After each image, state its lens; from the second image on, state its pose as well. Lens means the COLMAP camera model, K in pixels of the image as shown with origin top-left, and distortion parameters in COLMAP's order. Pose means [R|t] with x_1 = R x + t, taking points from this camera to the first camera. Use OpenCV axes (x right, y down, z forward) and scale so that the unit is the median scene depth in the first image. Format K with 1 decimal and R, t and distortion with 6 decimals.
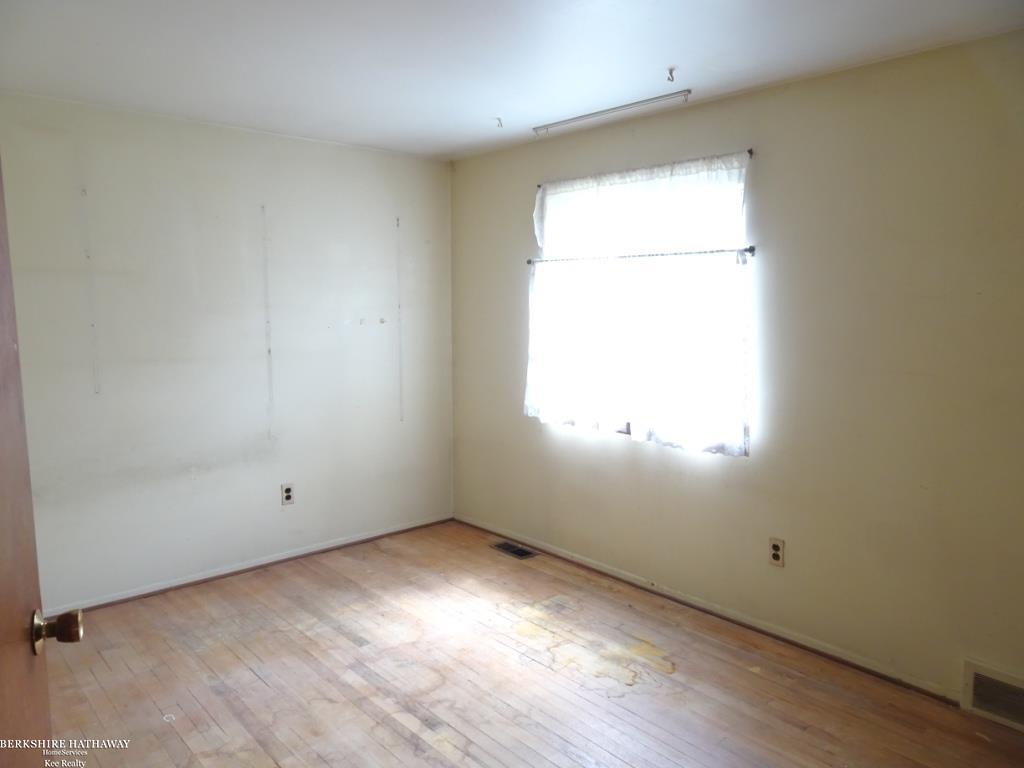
lens RADIAL K [[722.6, 0, 514.6], [0, 722.6, 382.2], [0, 0, 1]] dist [0.001029, 0.000864]
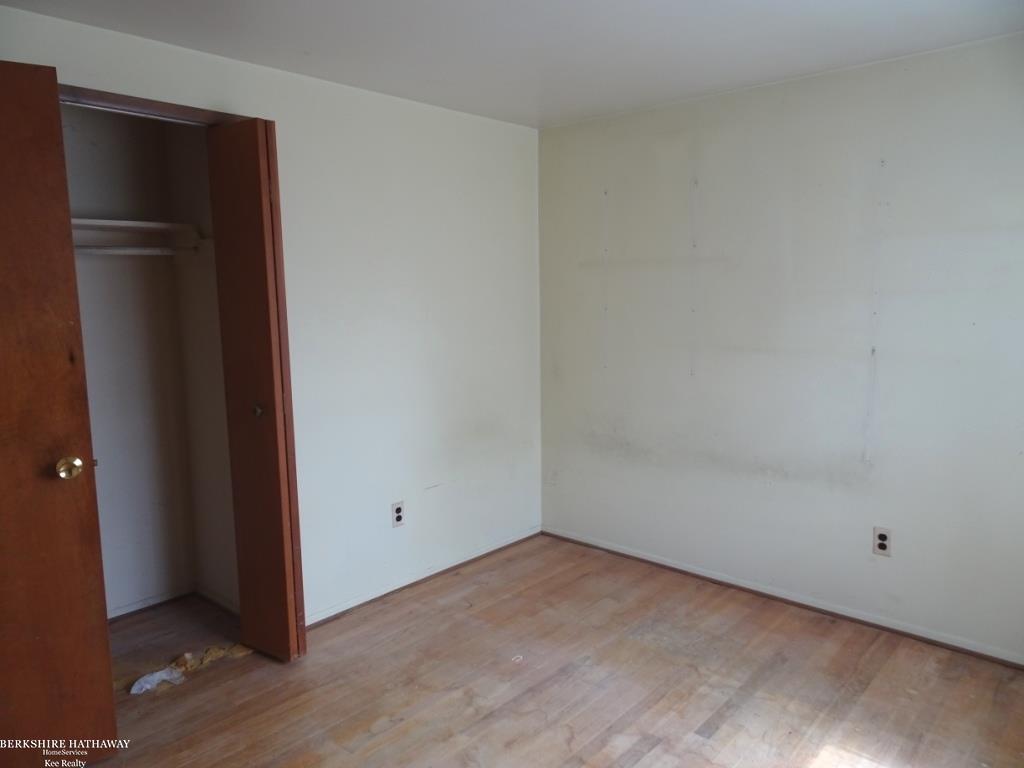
lens RADIAL K [[722.6, 0, 514.3], [0, 722.6, 386.4], [0, 0, 1]] dist [0.001029, 0.000864]
pose [[0.103376, 0.132330, -0.985800, 0.429574], [-0.096675, 0.987754, 0.122455, -0.070445], [0.989933, 0.082644, 0.114903, 0.608229]]
